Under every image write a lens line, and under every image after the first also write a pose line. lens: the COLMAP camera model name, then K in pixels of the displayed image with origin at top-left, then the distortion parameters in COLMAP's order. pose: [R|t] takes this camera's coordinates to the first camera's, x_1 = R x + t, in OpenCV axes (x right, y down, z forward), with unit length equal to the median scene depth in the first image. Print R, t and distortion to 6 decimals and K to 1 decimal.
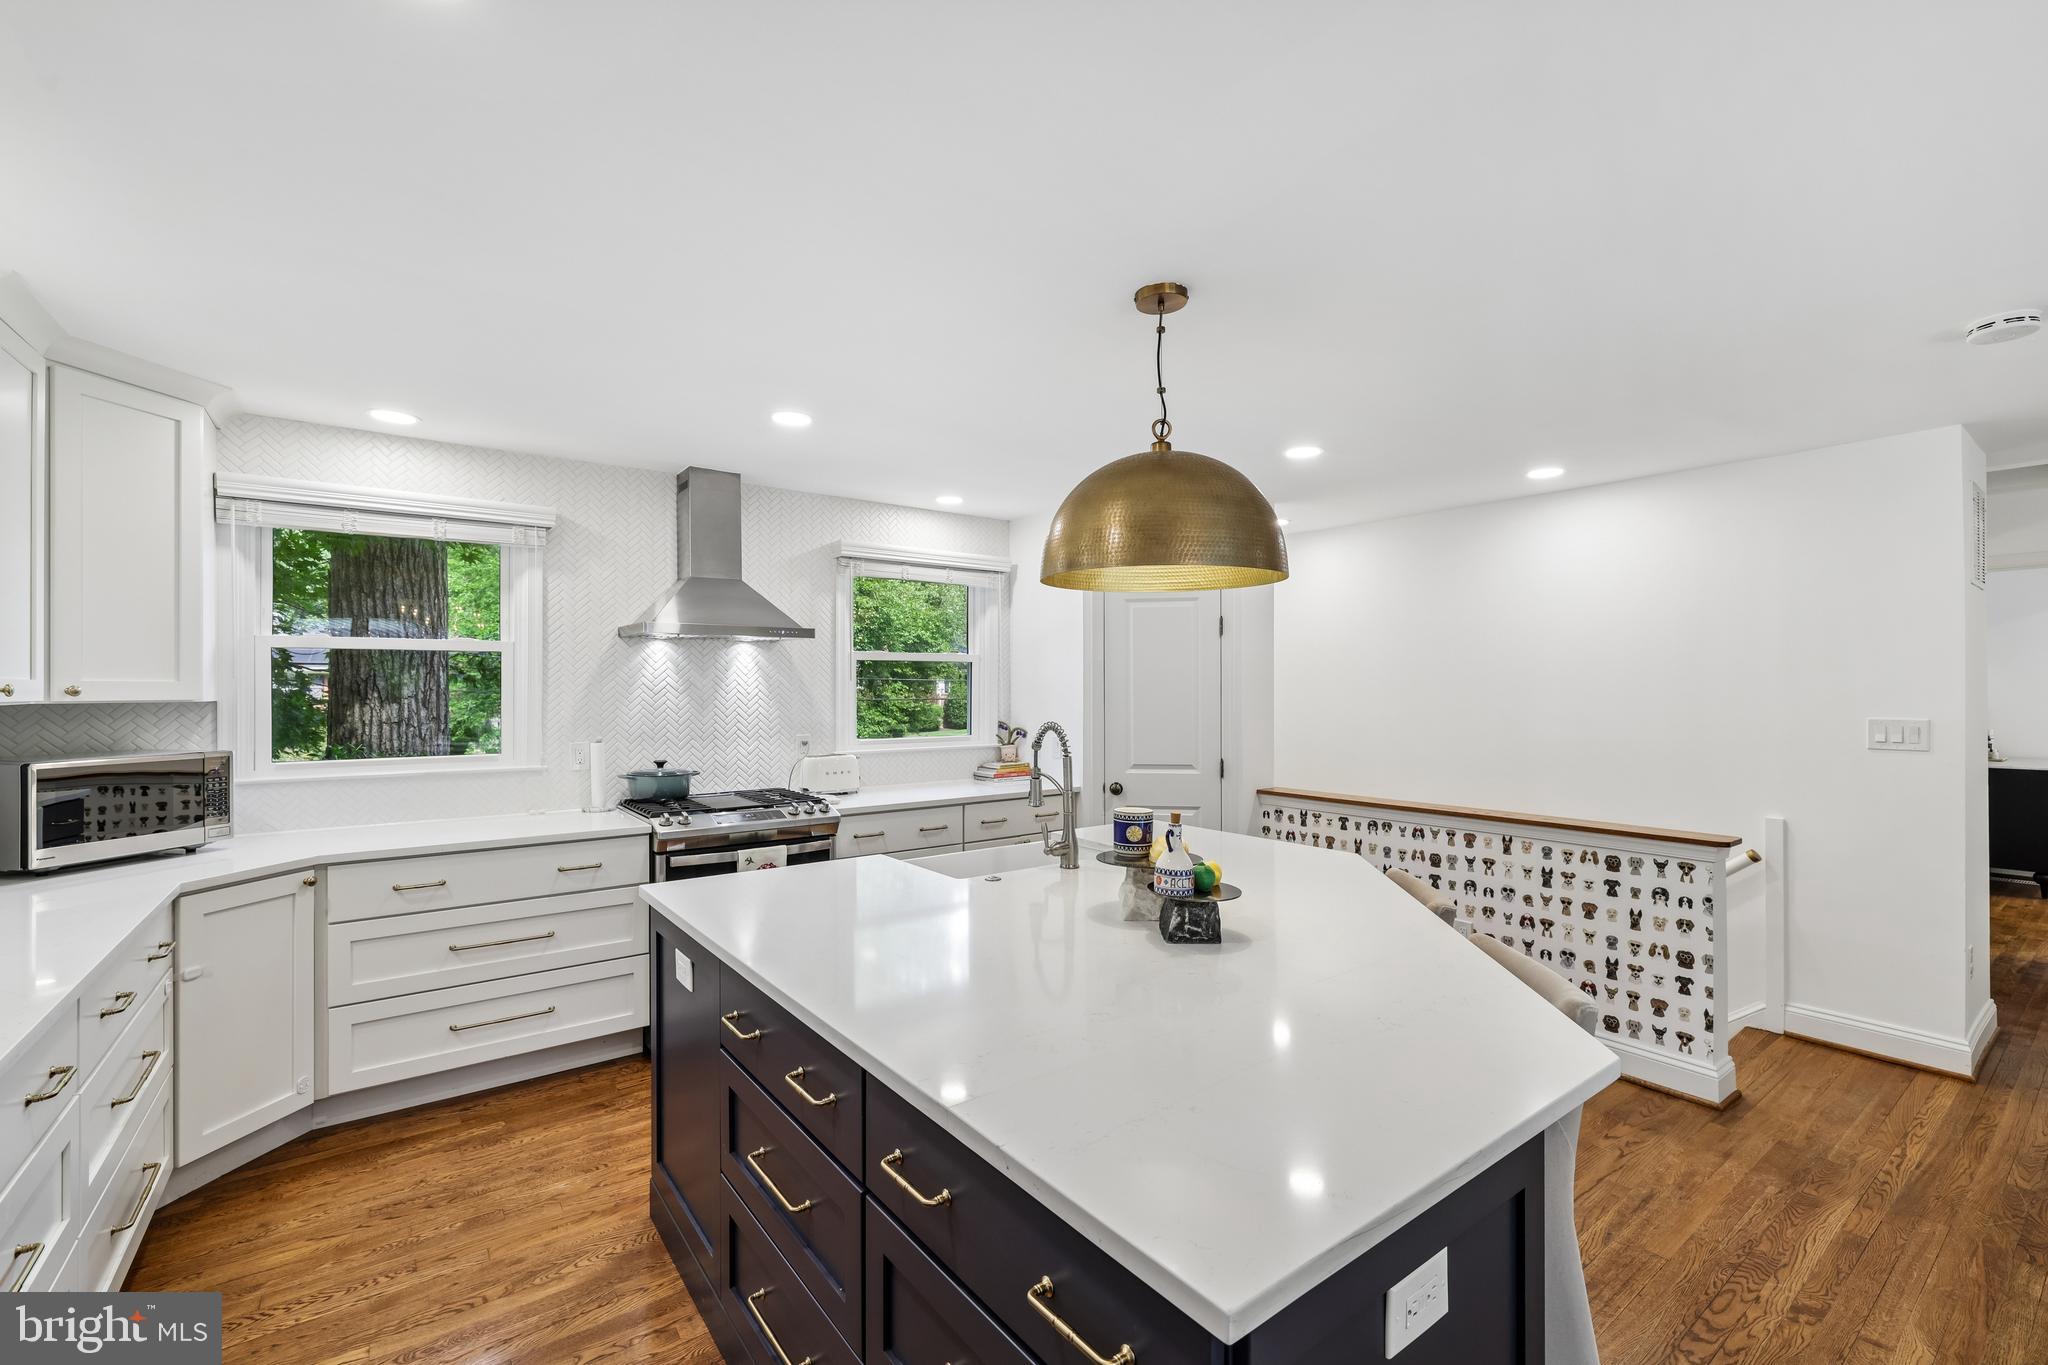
lens RADIAL K [[865.1, 0, 1015.0], [0, 865.1, 684.9], [0, 0, 1]] dist [-0.002279, 0.001054]
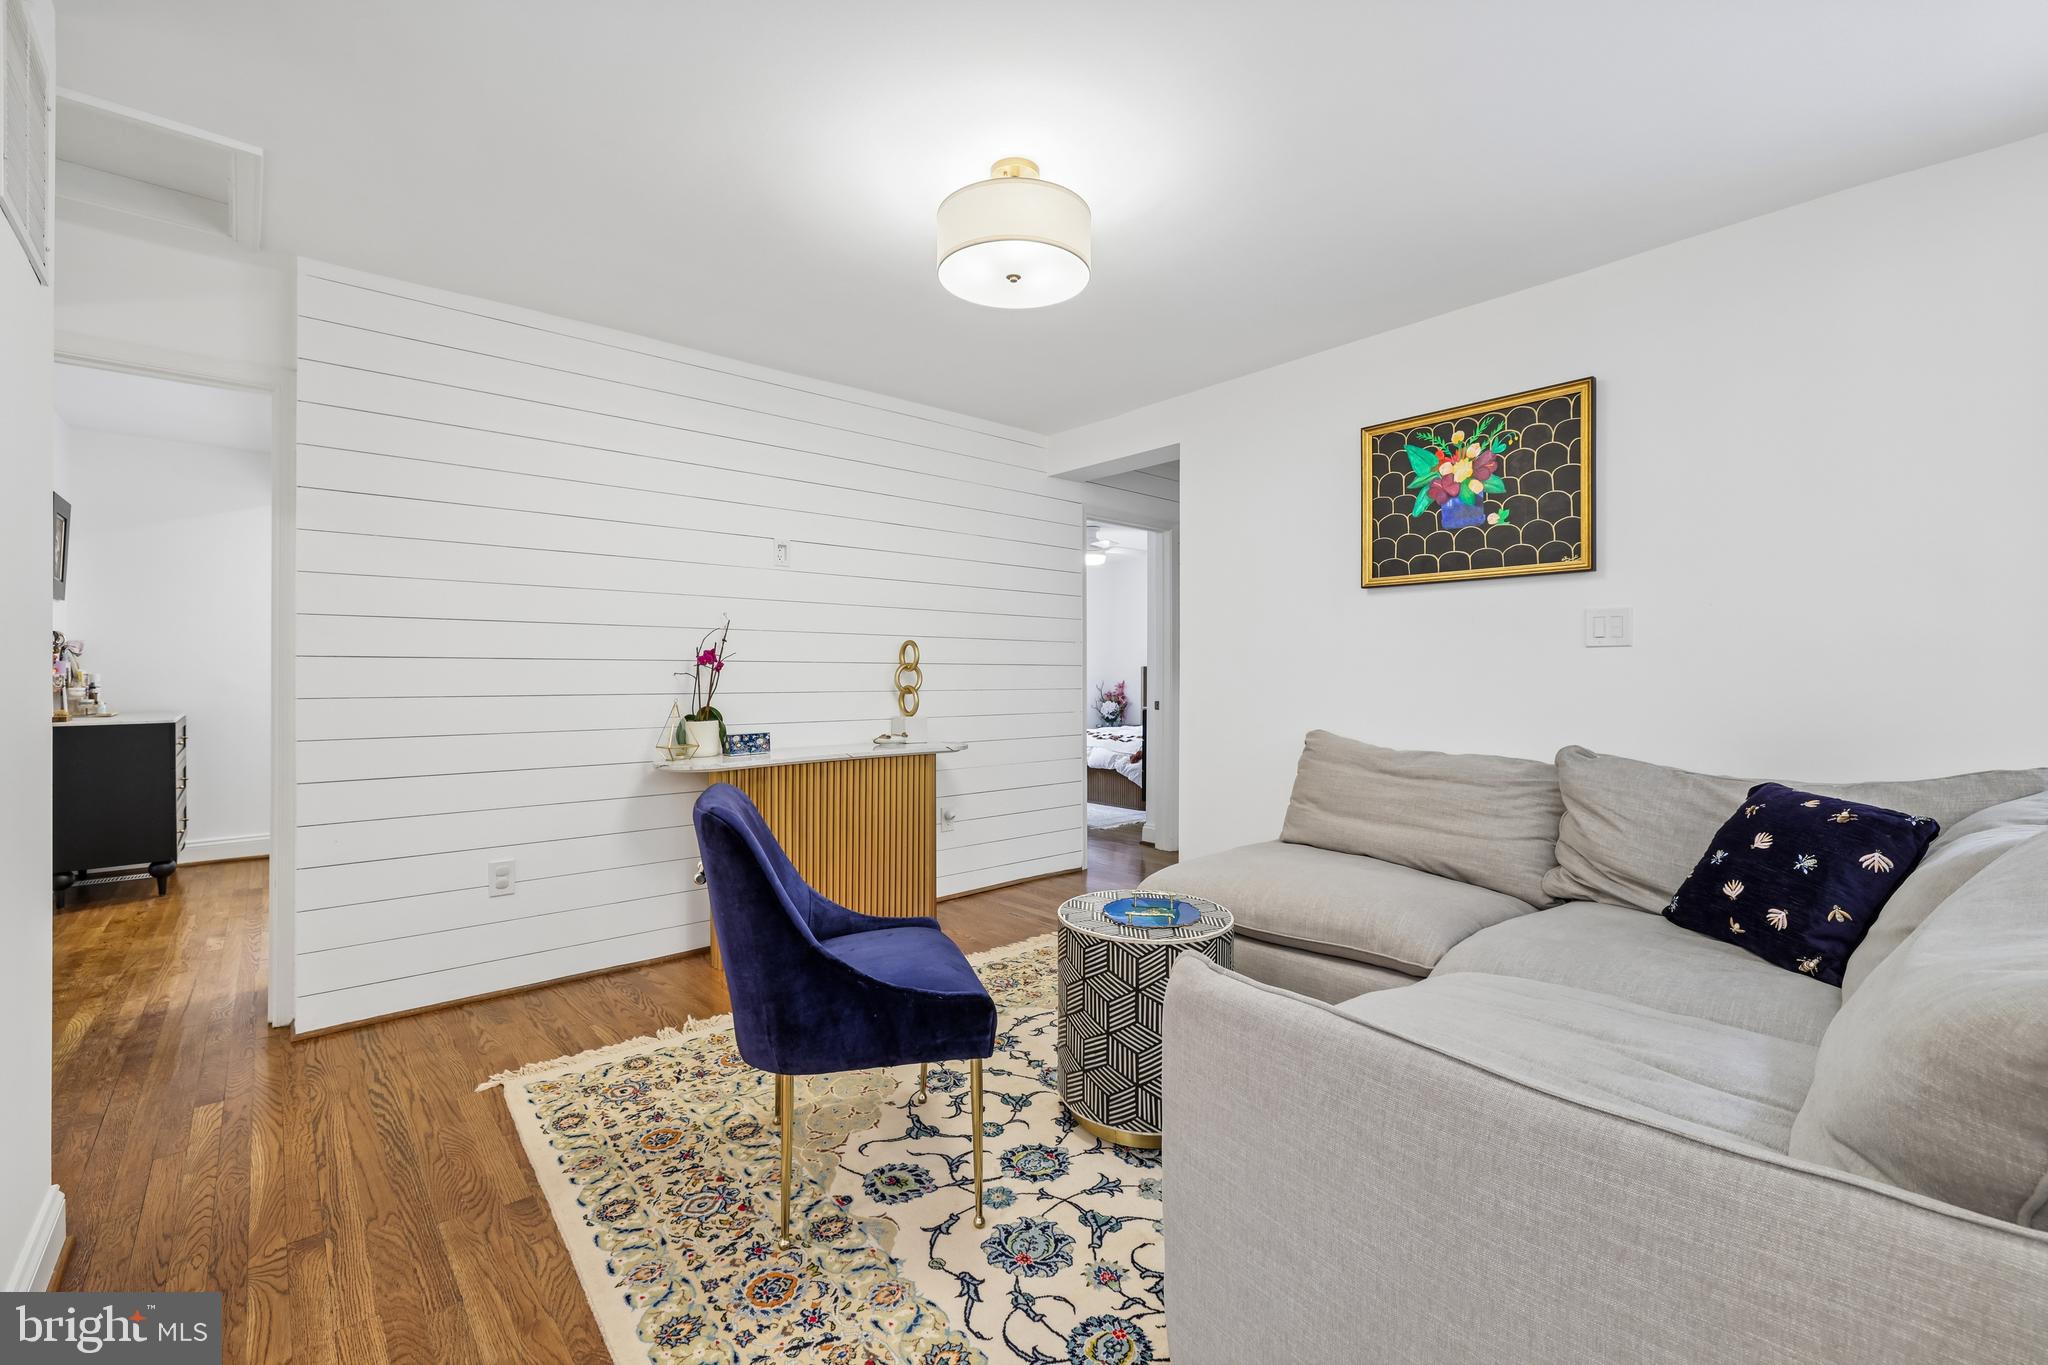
lens RADIAL K [[865.1, 0, 1010.2], [0, 865.1, 674.4], [0, 0, 1]] dist [-0.002279, 0.001054]
pose [[-0.077955, 0.001710, 0.996955, 0.594216], [-0.006112, 0.999979, -0.002193, 0.082261], [-0.996938, -0.006264, -0.077943, 0.499999]]
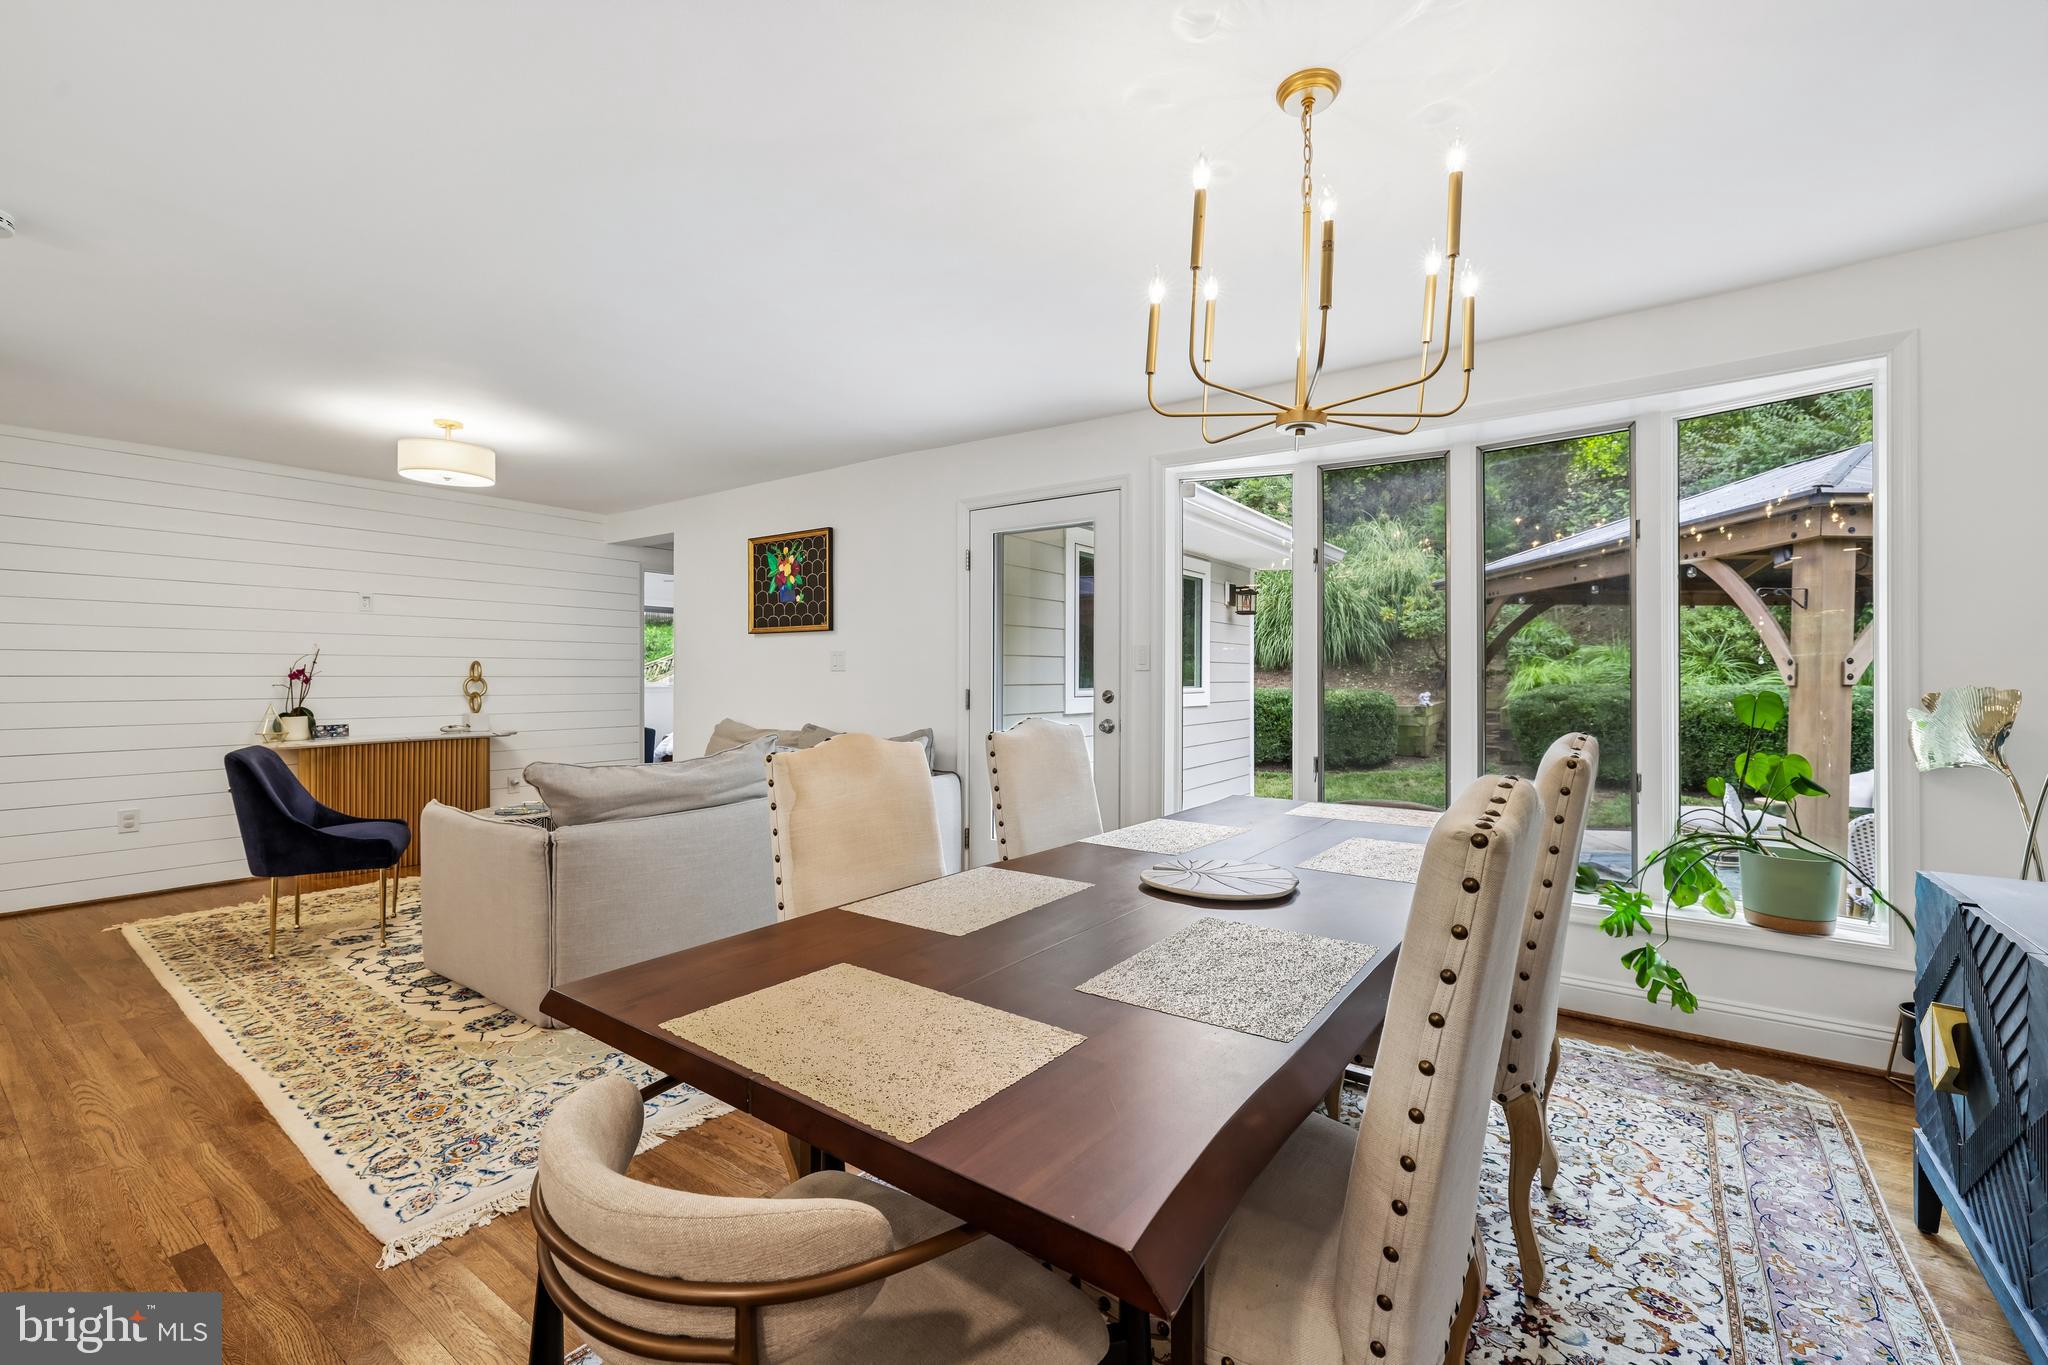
lens RADIAL K [[865.1, 0, 1008.9], [0, 865.1, 674.0], [0, 0, 1]] dist [-0.002279, 0.001054]
pose [[-0.305867, 0.003866, 0.952066, -0.097177], [-0.006073, 0.999963, -0.006012, 0.065631], [-0.952055, -0.007621, -0.305833, 0.105878]]
